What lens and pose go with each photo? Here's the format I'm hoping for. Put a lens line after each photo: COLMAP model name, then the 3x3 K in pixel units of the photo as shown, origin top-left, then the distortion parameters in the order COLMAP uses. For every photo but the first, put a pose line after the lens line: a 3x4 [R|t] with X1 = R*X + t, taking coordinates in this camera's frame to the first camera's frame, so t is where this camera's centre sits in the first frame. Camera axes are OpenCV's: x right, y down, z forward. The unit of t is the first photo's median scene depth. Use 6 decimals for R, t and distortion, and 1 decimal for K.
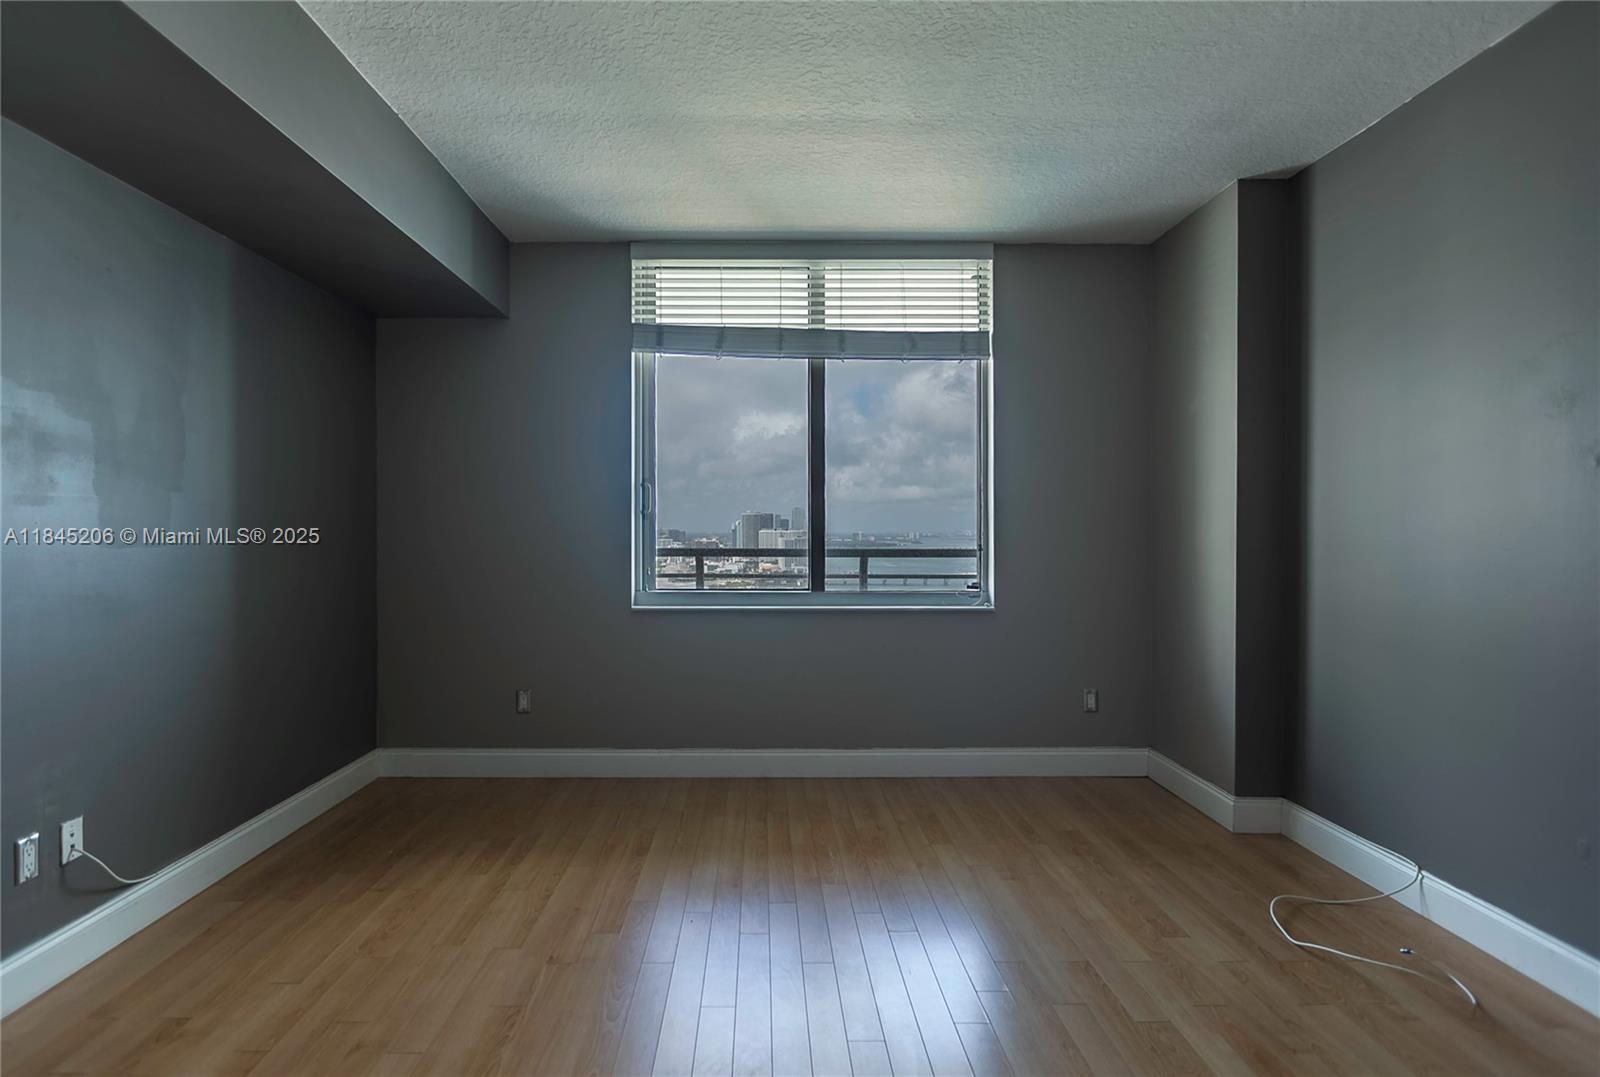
lens RADIAL K [[816.1, 0, 767.3], [0, 816.1, 542.1], [0, 0, 1]] dist [-0.001043, -0.000302]
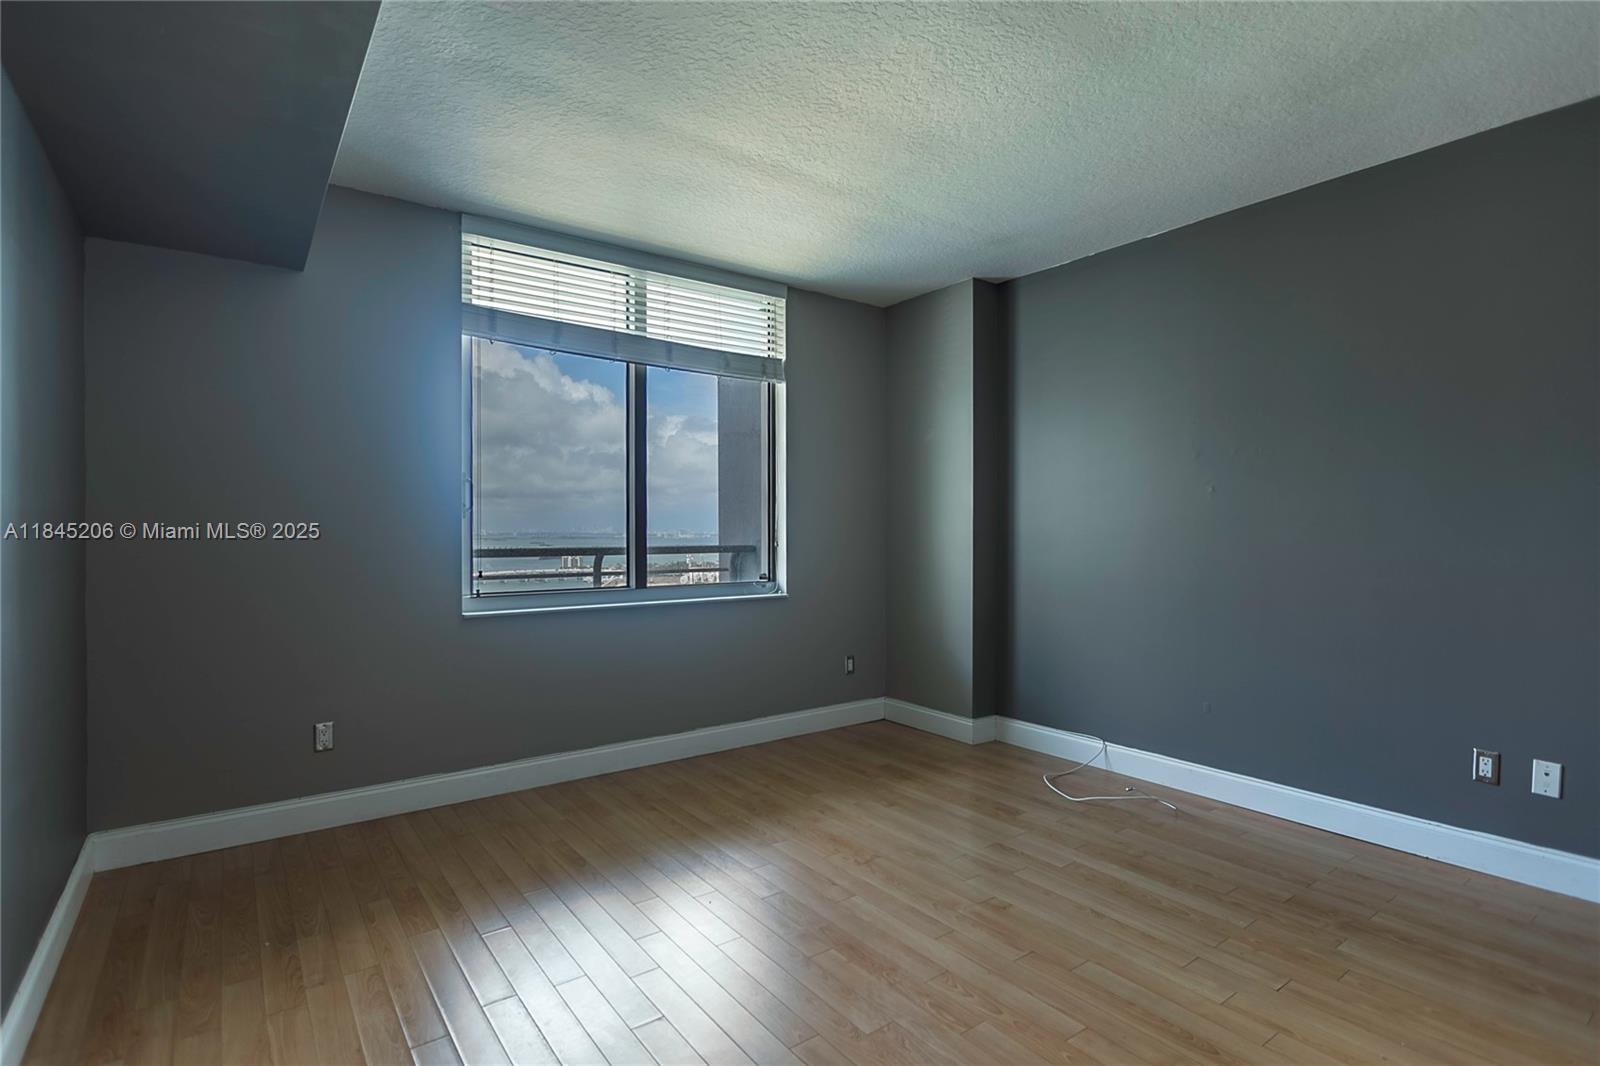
lens RADIAL K [[780.1, 0, 801.2], [0, 780.1, 539.4], [0, 0, 1]] dist [0.000087, -0.000655]
pose [[0.809788, -0.009989, 0.586638, -0.370981], [0.011252, 0.999936, 0.001495, -0.000575], [-0.586615, 0.005390, 0.809848, 0.075424]]
